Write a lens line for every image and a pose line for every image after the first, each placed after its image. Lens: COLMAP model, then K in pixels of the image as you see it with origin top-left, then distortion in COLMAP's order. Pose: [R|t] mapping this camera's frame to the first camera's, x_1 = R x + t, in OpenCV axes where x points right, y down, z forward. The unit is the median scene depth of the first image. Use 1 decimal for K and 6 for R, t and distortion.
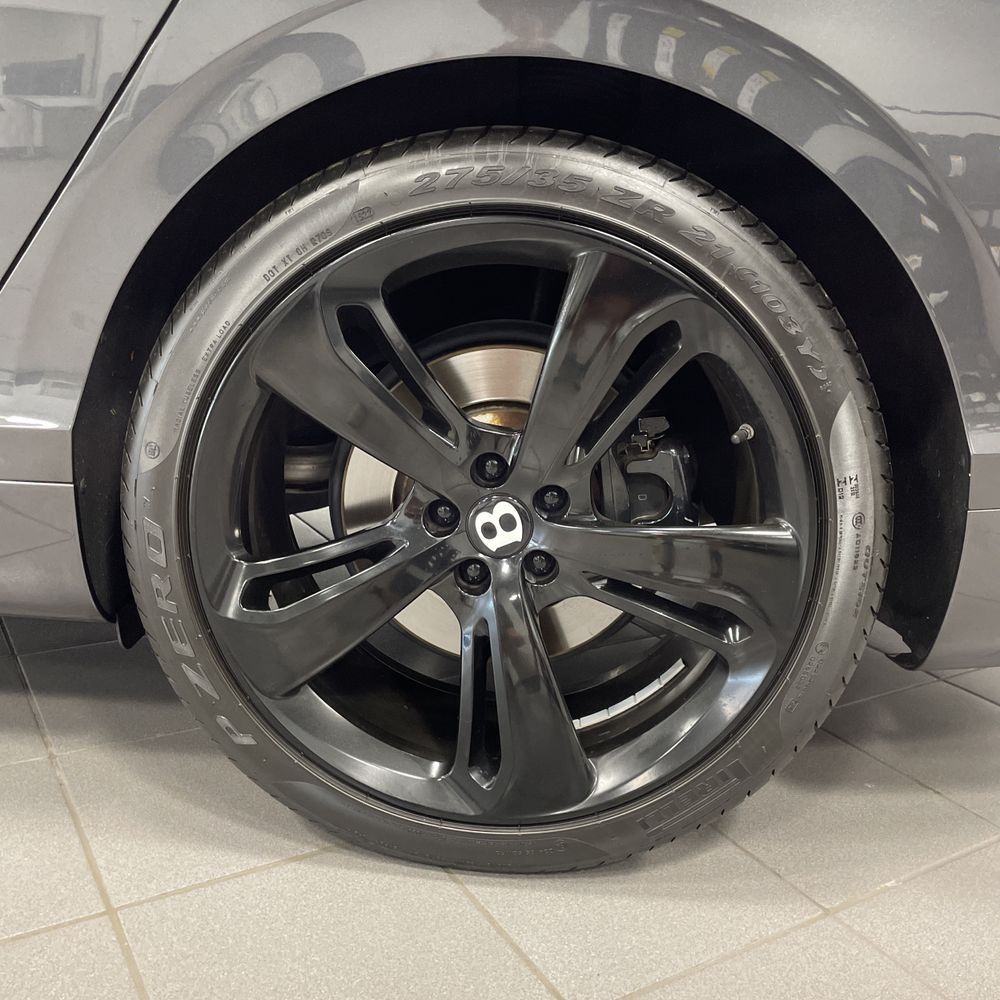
lens RADIAL K [[1005.5, 0, 500.0], [0, 1005.5, 500.0], [0, 0, 1]] dist [0.077489, -0.101176]
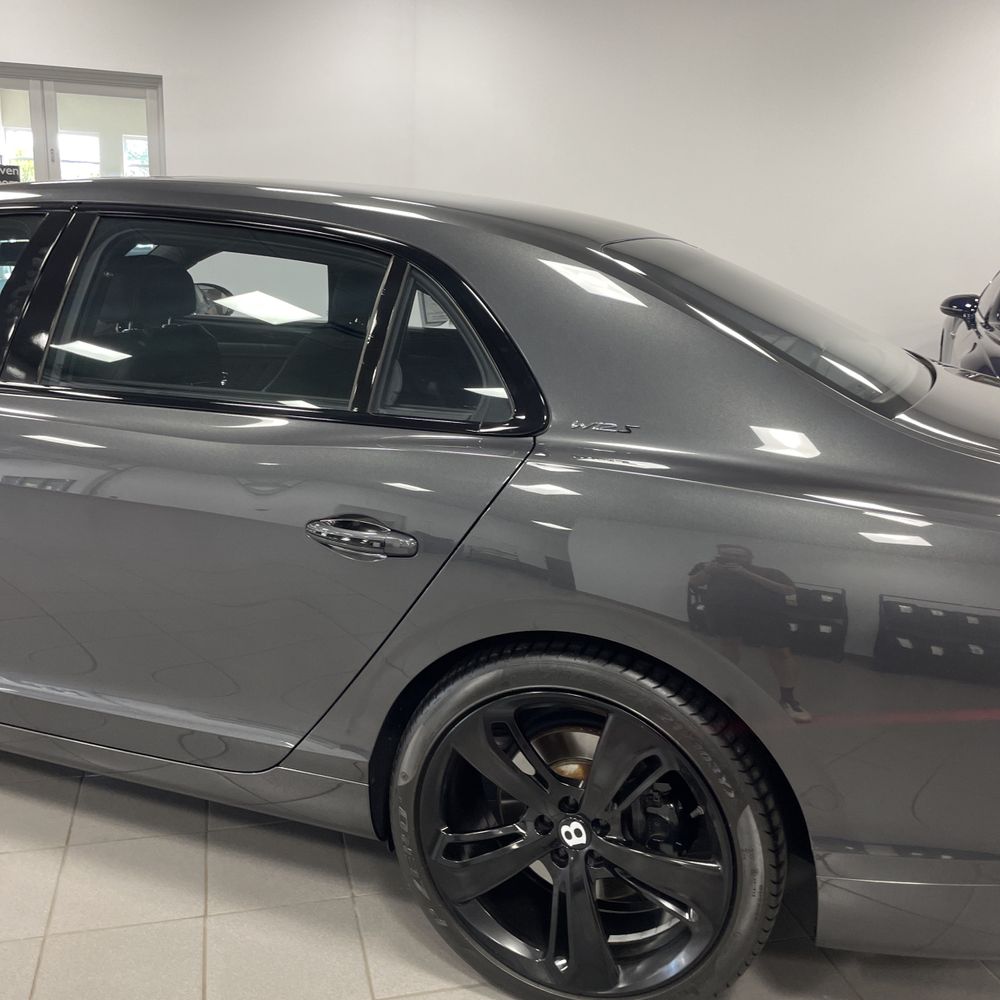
lens RADIAL K [[1005.5, 0, 500.0], [0, 1005.5, 500.0], [0, 0, 1]] dist [0.077489, -0.101176]
pose [[0.955468, 0.051401, -0.290585, 0.379317], [-0.053758, 0.998554, -0.000129, -0.579819], [0.290158, 0.015744, 0.956849, -0.845292]]
